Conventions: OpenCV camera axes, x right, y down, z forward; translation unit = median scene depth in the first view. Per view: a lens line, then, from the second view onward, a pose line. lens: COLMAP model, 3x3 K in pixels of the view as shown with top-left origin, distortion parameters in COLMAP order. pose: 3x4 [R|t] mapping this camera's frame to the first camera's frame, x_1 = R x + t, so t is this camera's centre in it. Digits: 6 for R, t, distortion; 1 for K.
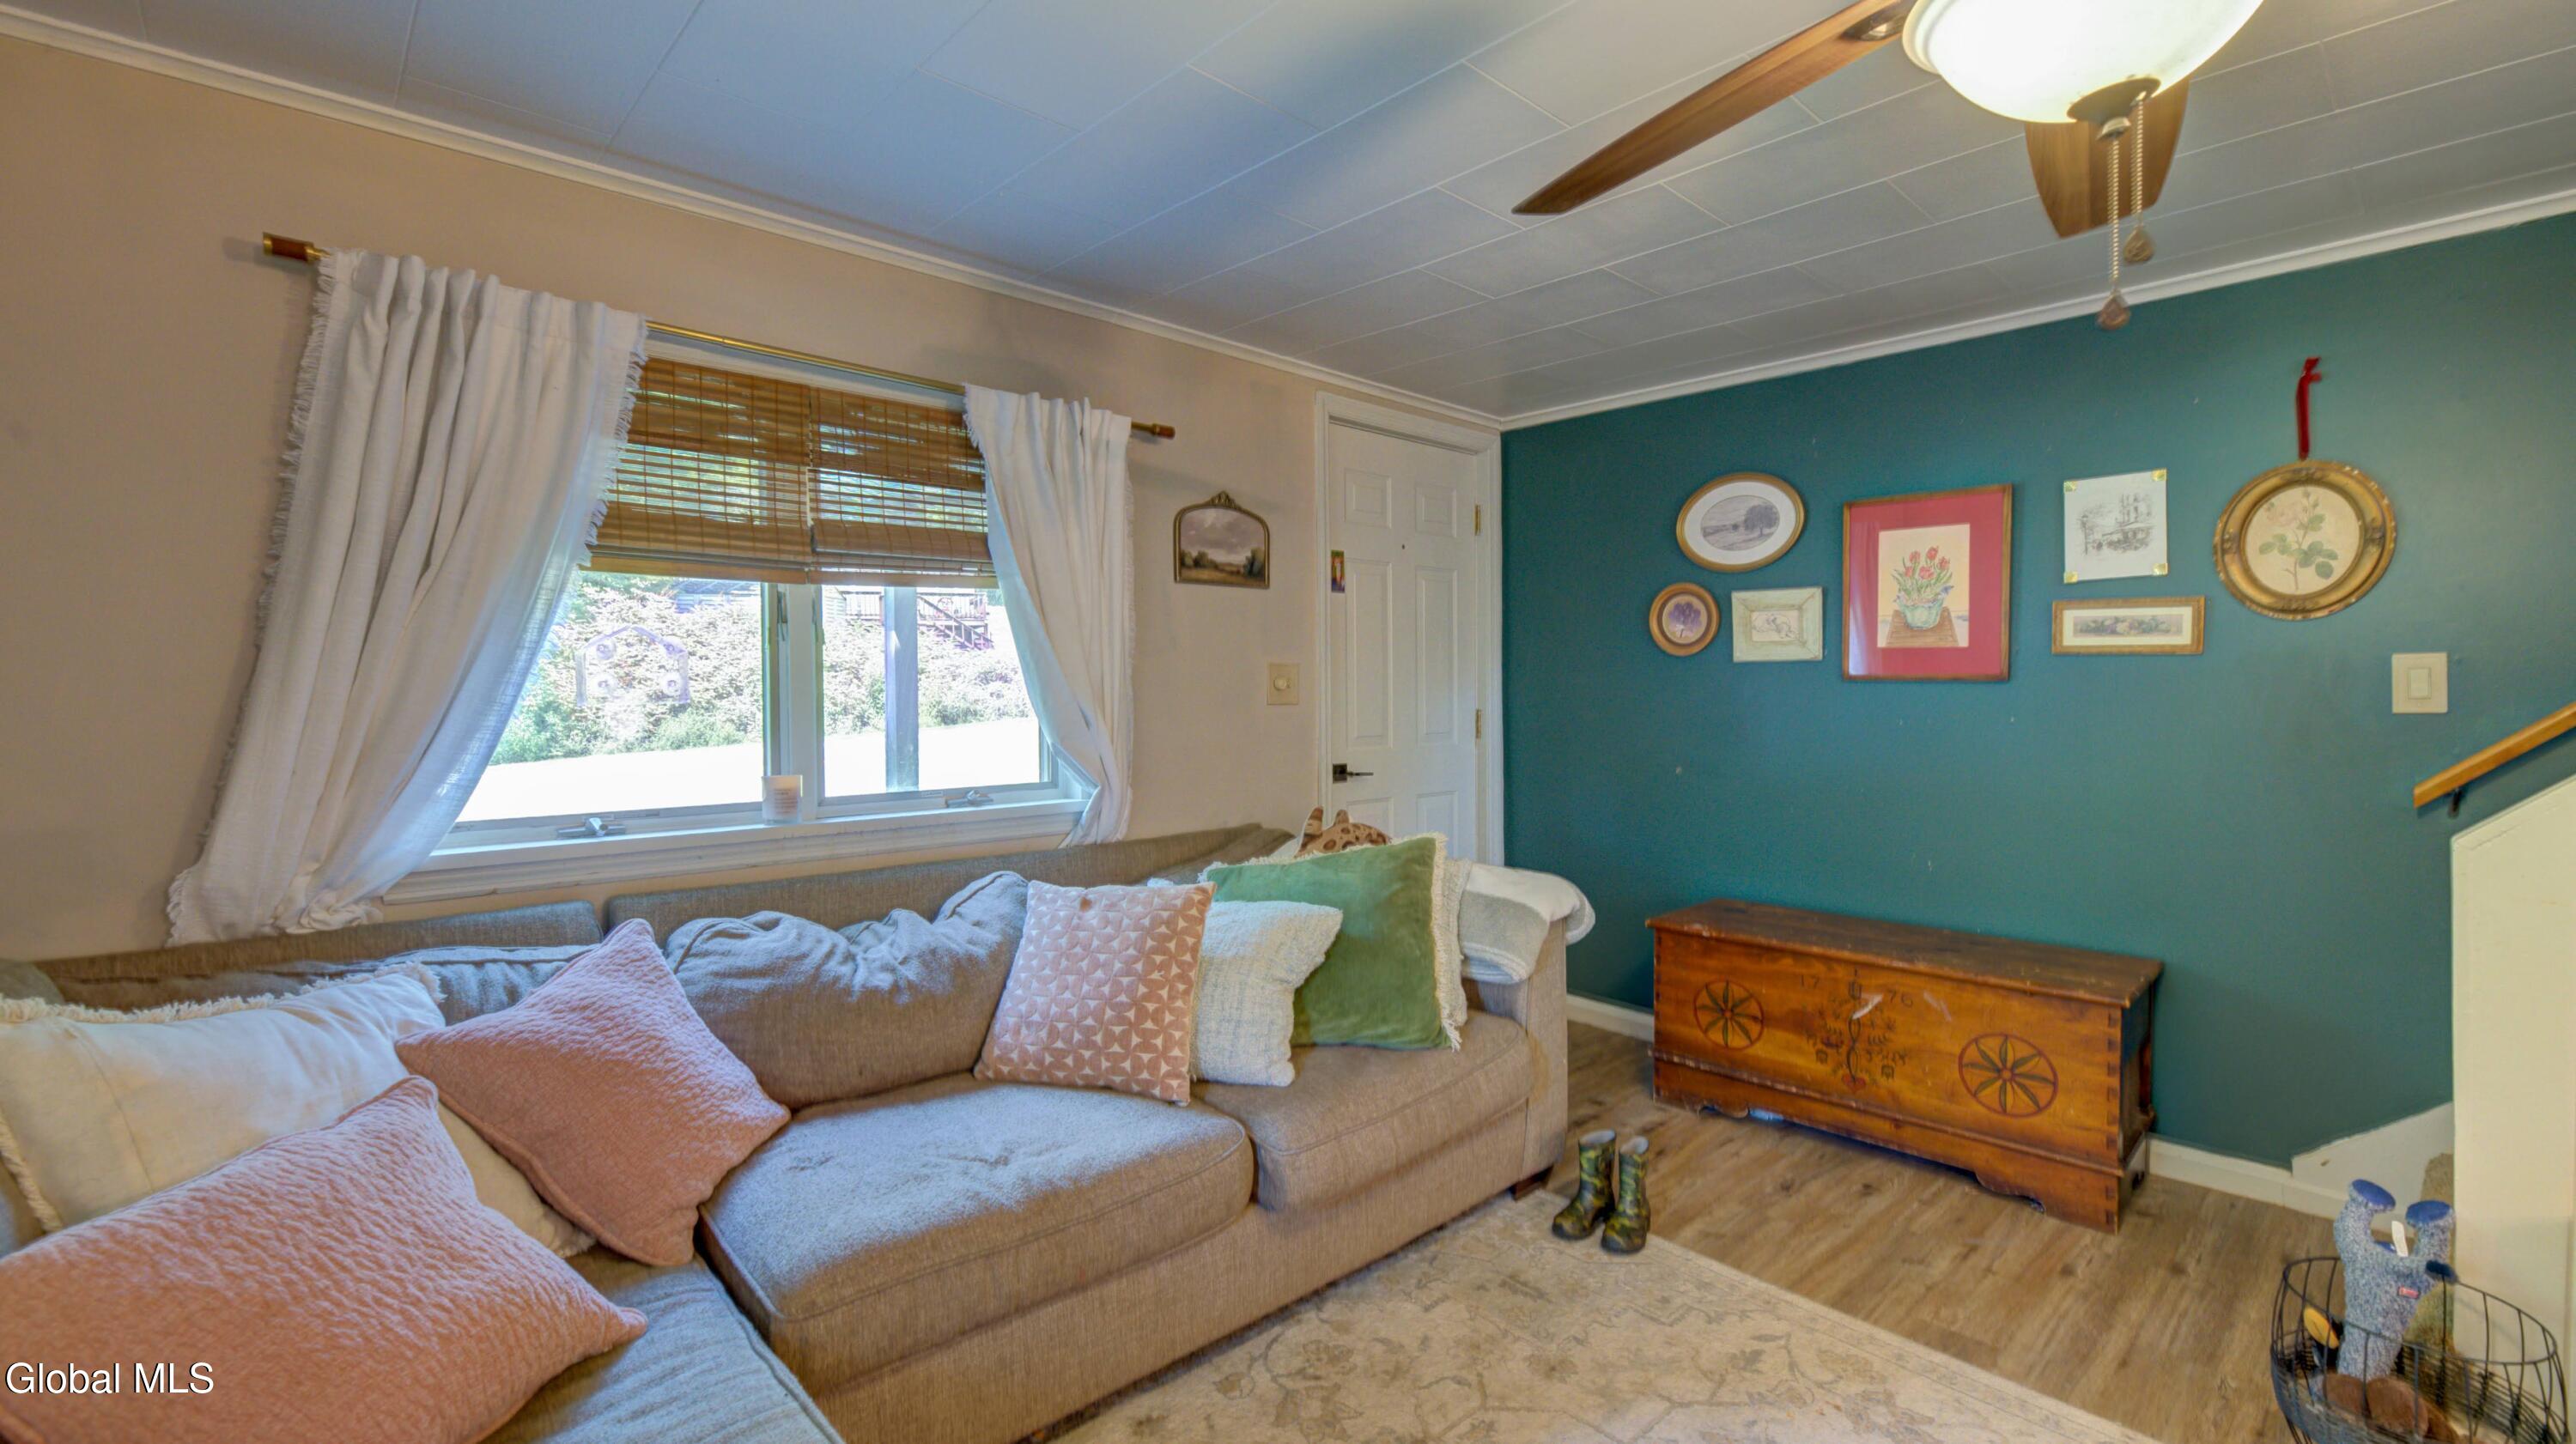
lens RADIAL K [[1055.8, 0, 1273.7], [0, 1055.8, 706.4], [0, 0, 1]] dist [-0.002296, -0.002774]
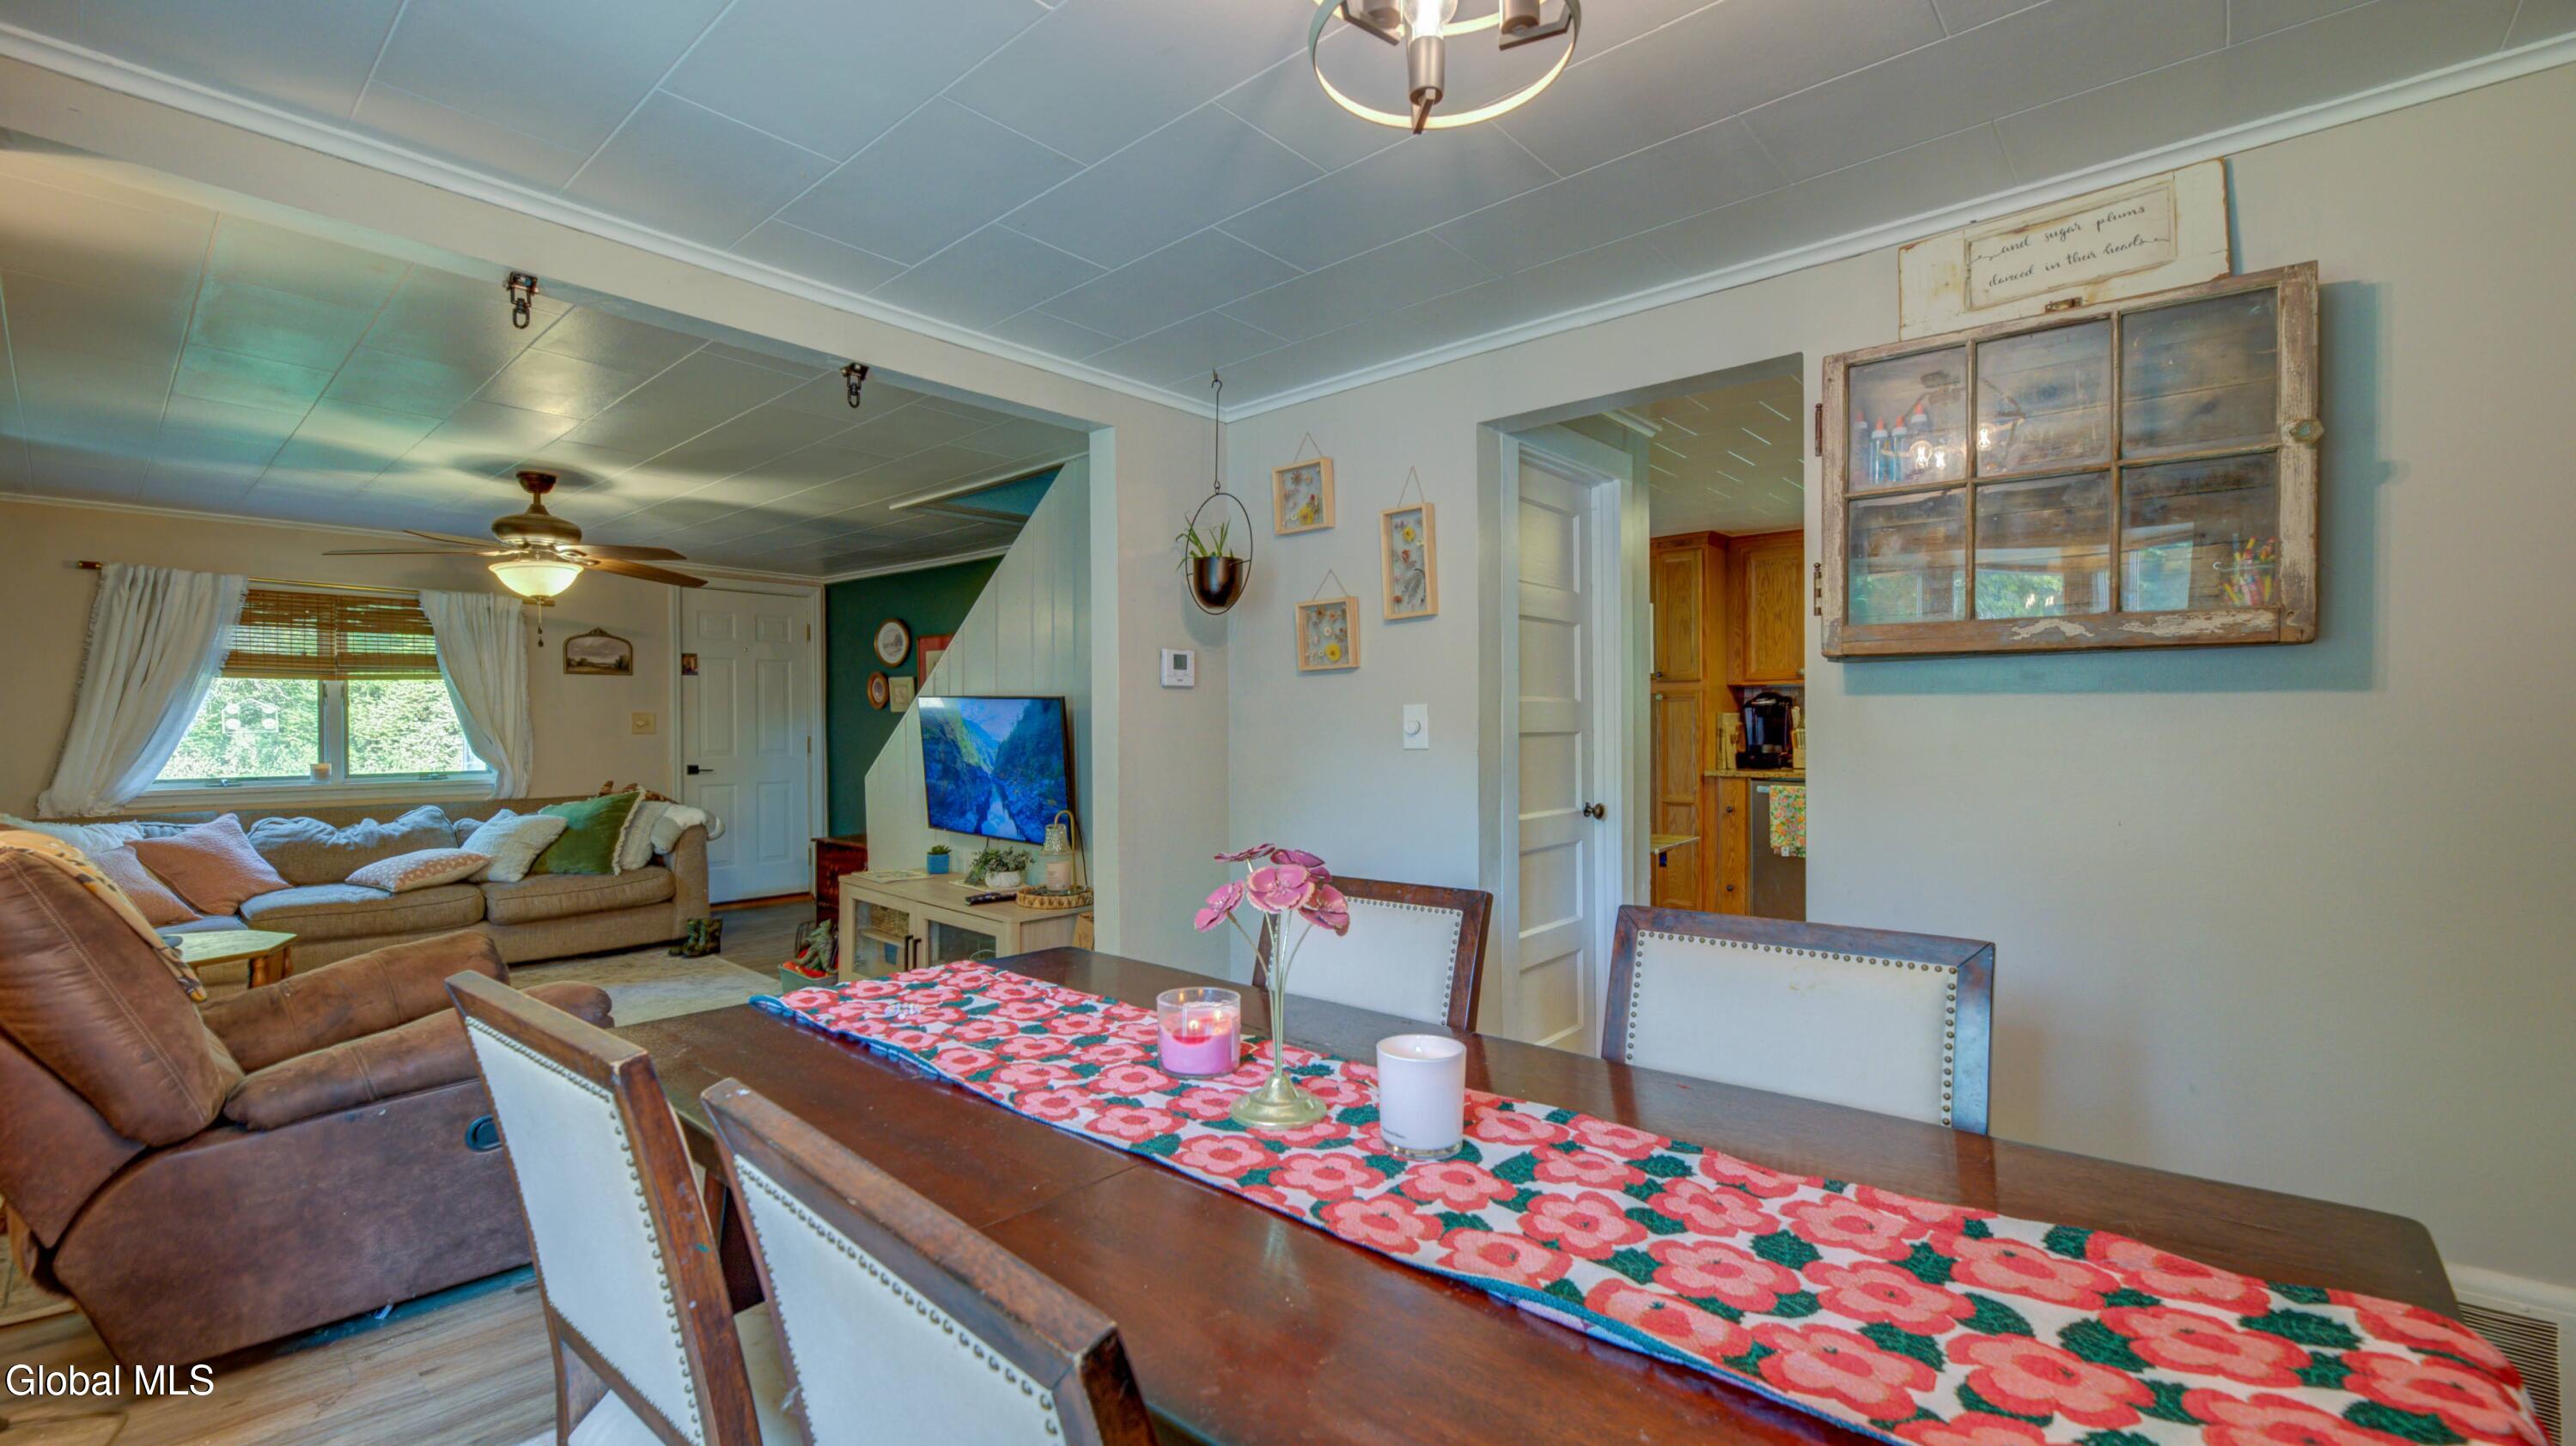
lens RADIAL K [[1055.7, 0, 1291.2], [0, 1055.7, 725.7], [0, 0, 1]] dist [-0.002296, -0.002774]
pose [[0.994953, -0.002501, 0.100311, 1.571502], [0.004327, 0.999829, -0.017996, 0.037604], [-0.100249, 0.018339, 0.994793, -1.669060]]
